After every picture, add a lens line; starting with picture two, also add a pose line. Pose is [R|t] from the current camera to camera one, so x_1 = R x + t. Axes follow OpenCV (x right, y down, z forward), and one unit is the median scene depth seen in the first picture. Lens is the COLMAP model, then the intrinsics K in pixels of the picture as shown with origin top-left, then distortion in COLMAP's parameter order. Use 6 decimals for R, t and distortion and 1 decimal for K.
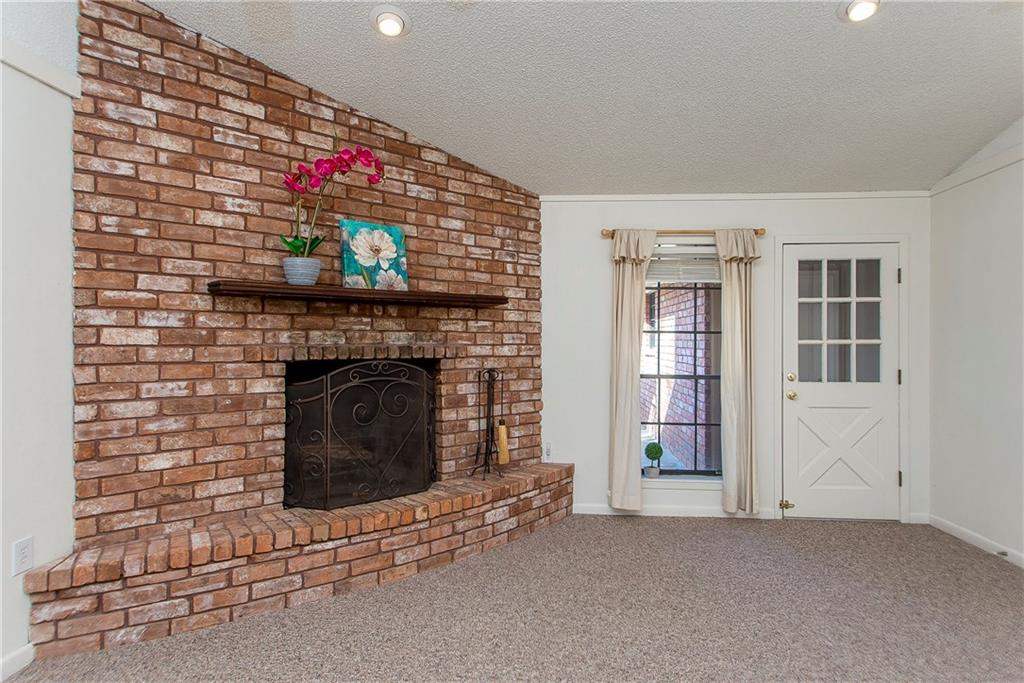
lens RADIAL K [[589.0, 0, 523.0], [0, 589.0, 342.2], [0, 0, 1]] dist [0.017553, -0.000230]
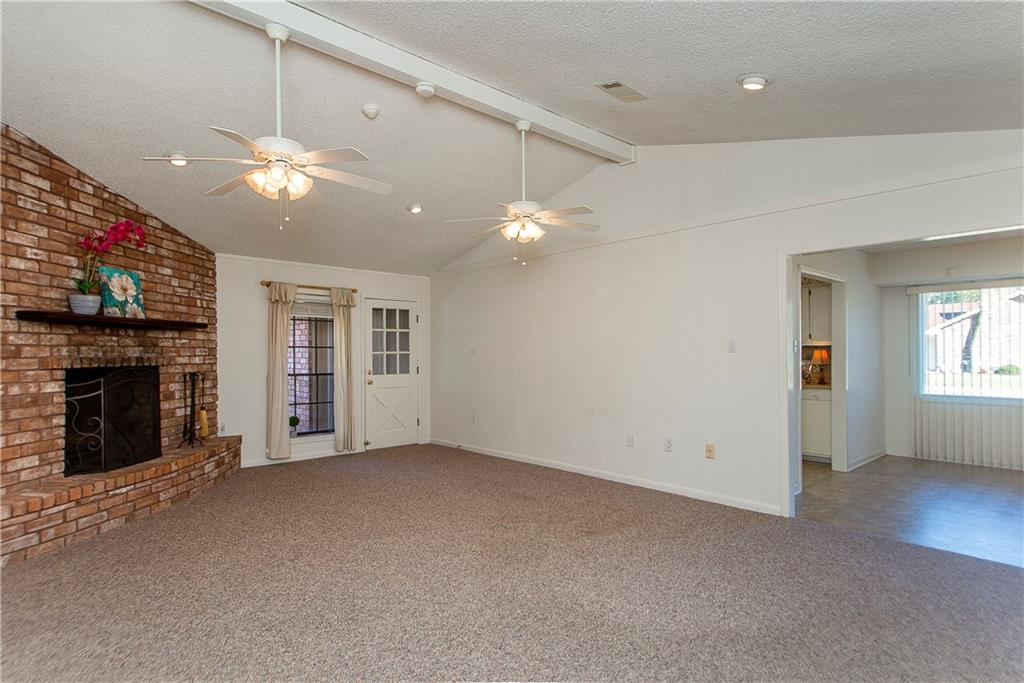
lens RADIAL K [[538.6, 0, 474.9], [0, 538.6, 352.5], [0, 0, 1]] dist [0.020716, -0.000119]
pose [[0.737325, -0.005029, 0.675519, -0.565870], [0.006053, 0.999981, 0.000838, -0.000915], [-0.675511, 0.003471, 0.737342, -0.582248]]
